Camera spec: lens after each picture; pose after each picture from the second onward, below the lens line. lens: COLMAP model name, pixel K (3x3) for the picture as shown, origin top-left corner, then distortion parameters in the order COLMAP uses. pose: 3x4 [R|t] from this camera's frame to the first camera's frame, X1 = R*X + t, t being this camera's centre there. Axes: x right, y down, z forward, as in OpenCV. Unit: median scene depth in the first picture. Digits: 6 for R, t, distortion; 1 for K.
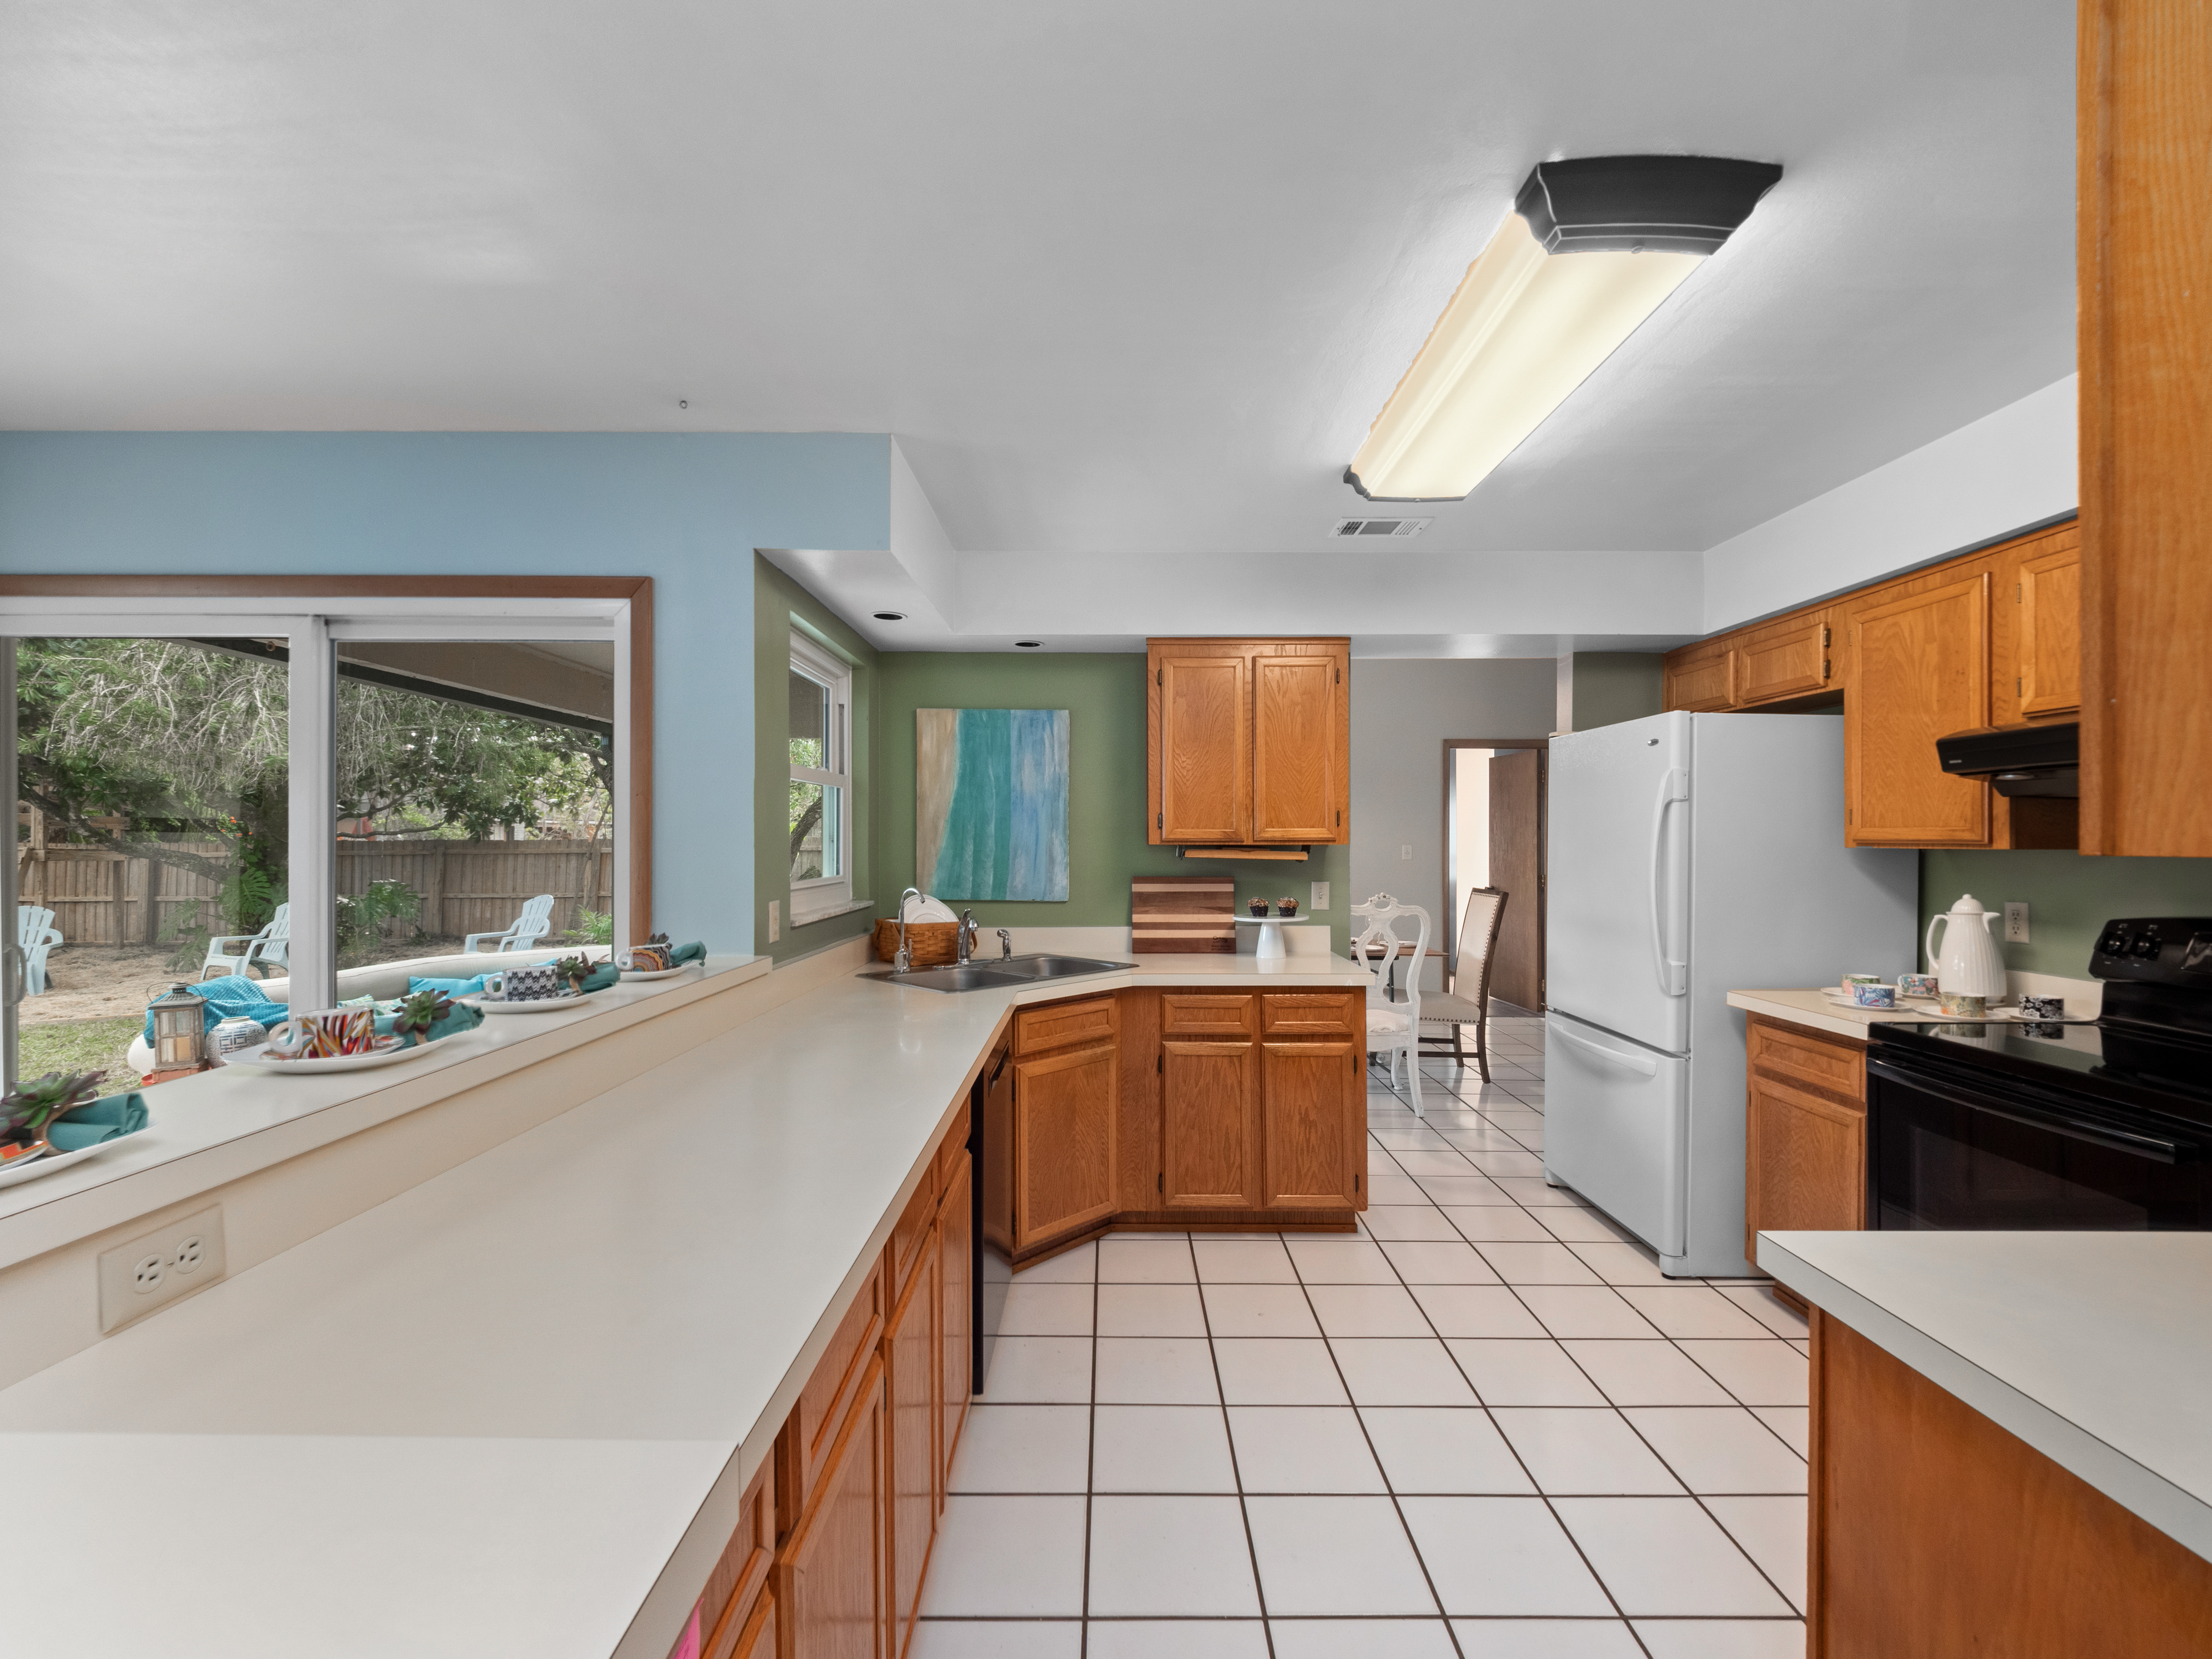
lens RADIAL K [[954.5, 0, 1114.9], [0, 954.5, 841.9], [0, 0, 1]] dist [0.000285, -0.004104]
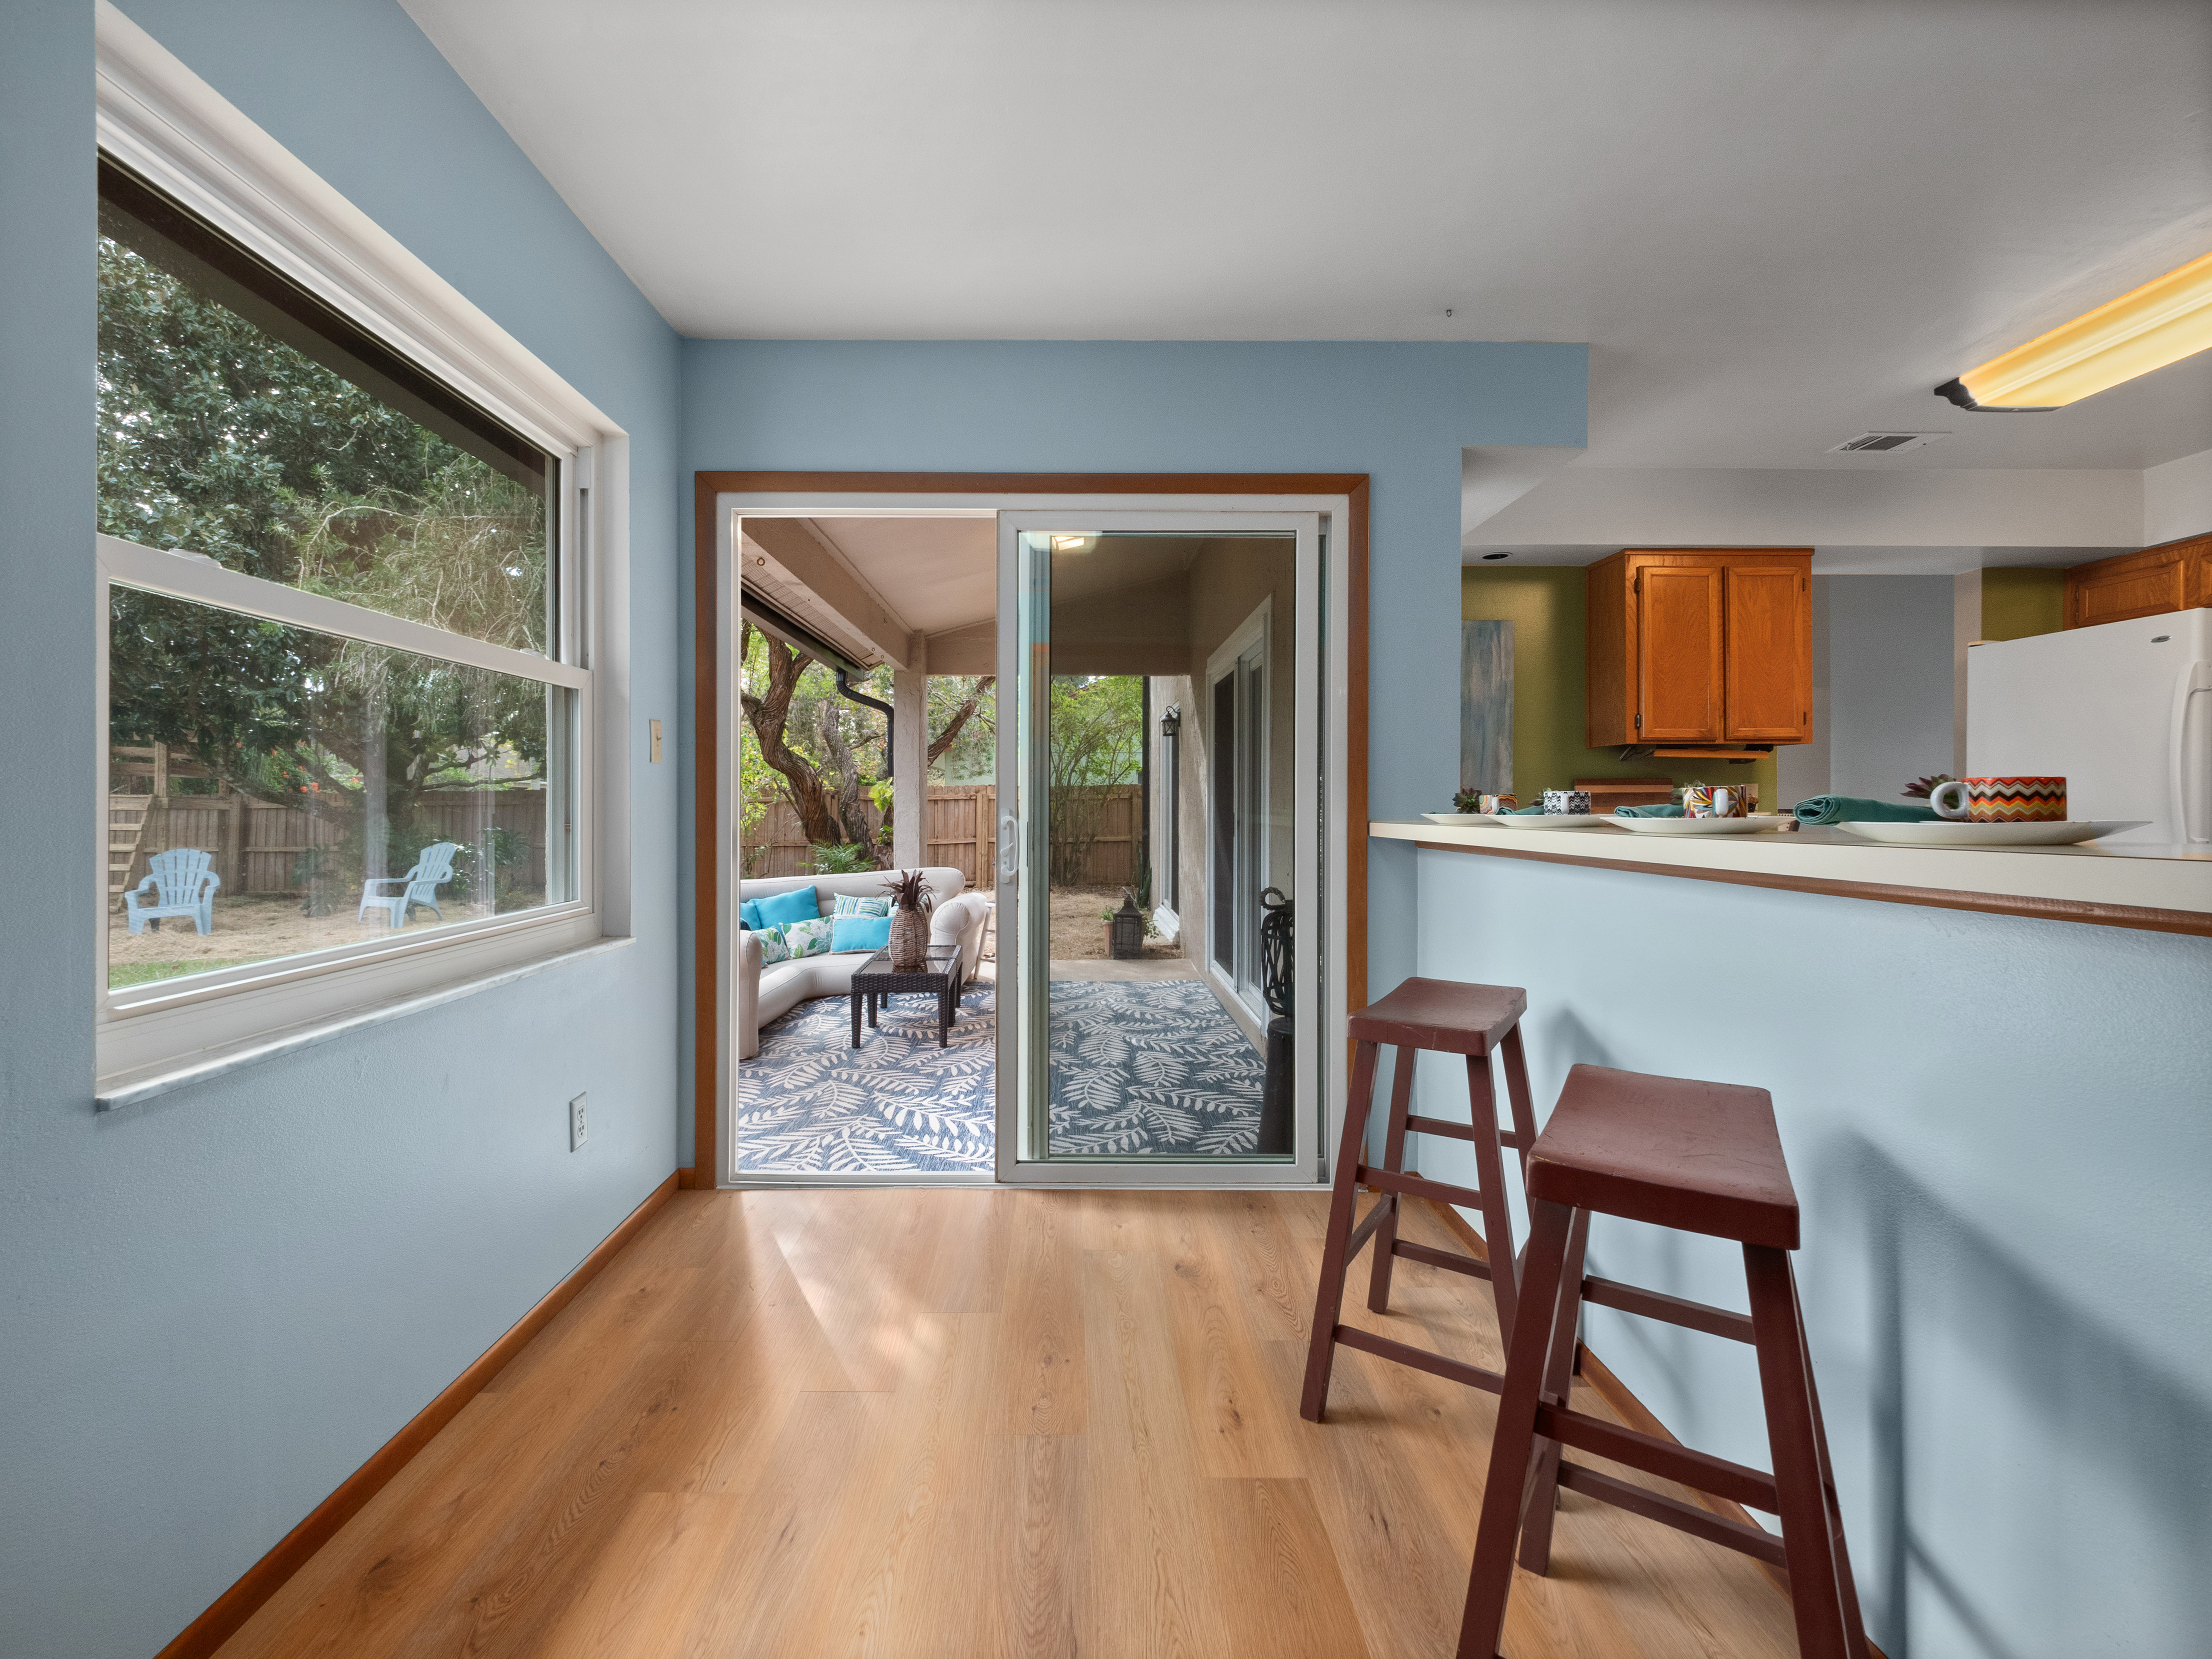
lens RADIAL K [[954.5, 0, 1066.9], [0, 954.5, 799.3], [0, 0, 1]] dist [0.000285, -0.004104]
pose [[0.999994, -0.000866, -0.003403, -0.587911], [0.000835, 0.999960, -0.008937, 0.074357], [0.003410, 0.008934, 0.999954, -0.066585]]
